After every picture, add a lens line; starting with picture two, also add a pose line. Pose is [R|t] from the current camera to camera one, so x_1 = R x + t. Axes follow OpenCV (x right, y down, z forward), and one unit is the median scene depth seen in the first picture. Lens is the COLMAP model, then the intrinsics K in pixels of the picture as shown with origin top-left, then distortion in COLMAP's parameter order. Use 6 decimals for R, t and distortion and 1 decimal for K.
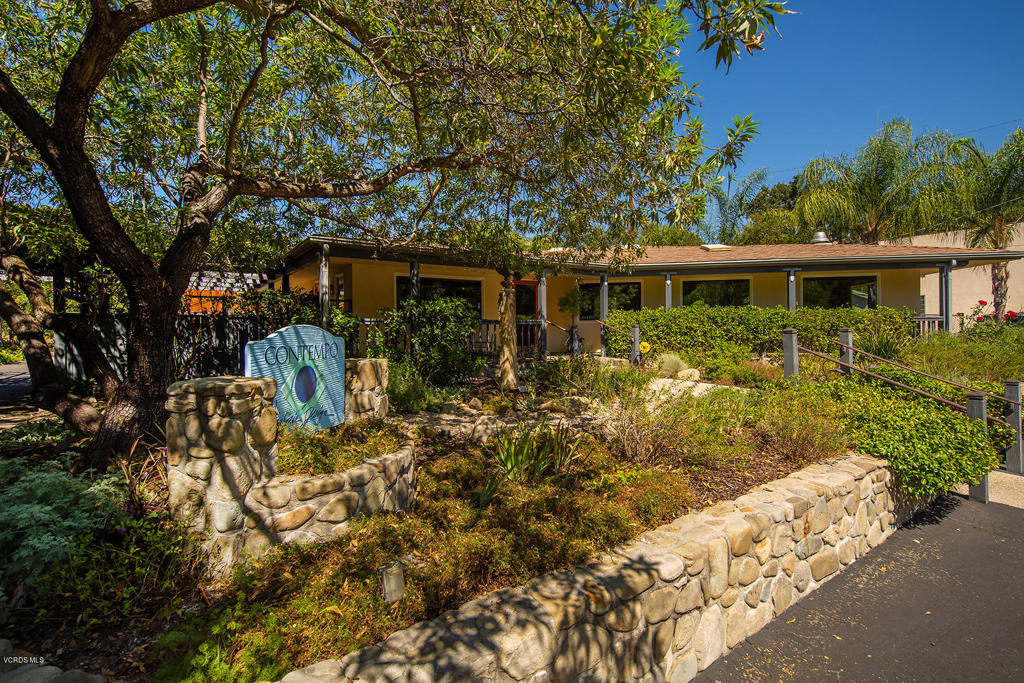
lens RADIAL K [[469.3, 0, 517.5], [0, 469.3, 340.7], [0, 0, 1]] dist [0.002587, 0.000396]
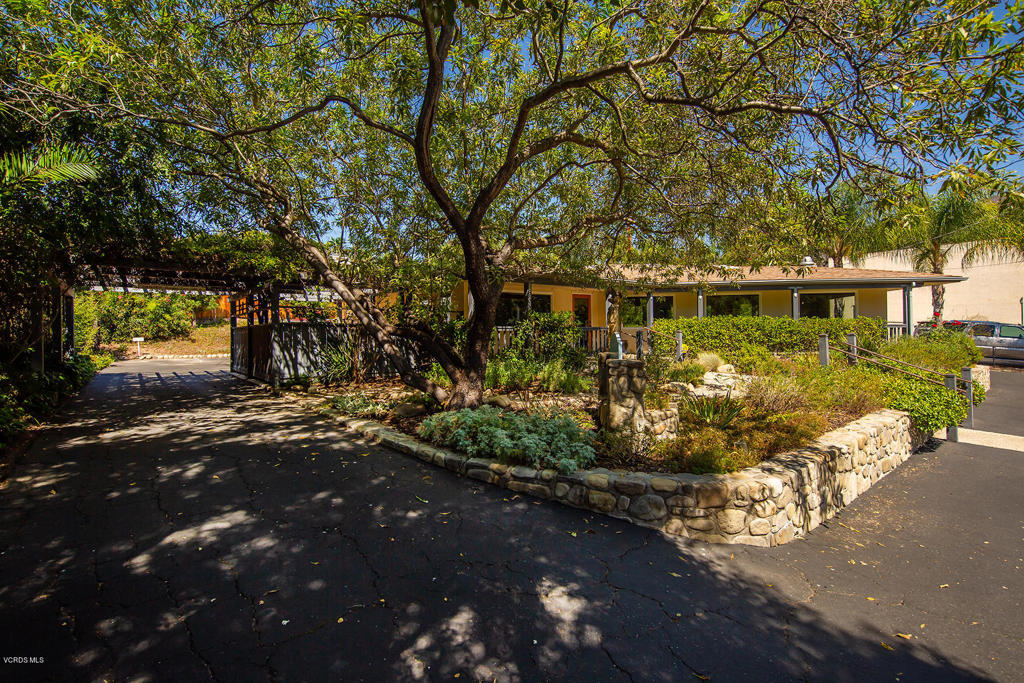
lens RADIAL K [[469.3, 0, 509.2], [0, 469.3, 338.9], [0, 0, 1]] dist [0.002587, 0.000396]
pose [[0.996994, -0.001530, 0.077464, -0.330146], [0.002513, 0.999918, -0.012589, 0.003770], [-0.077438, 0.012746, 0.996916, -0.246701]]
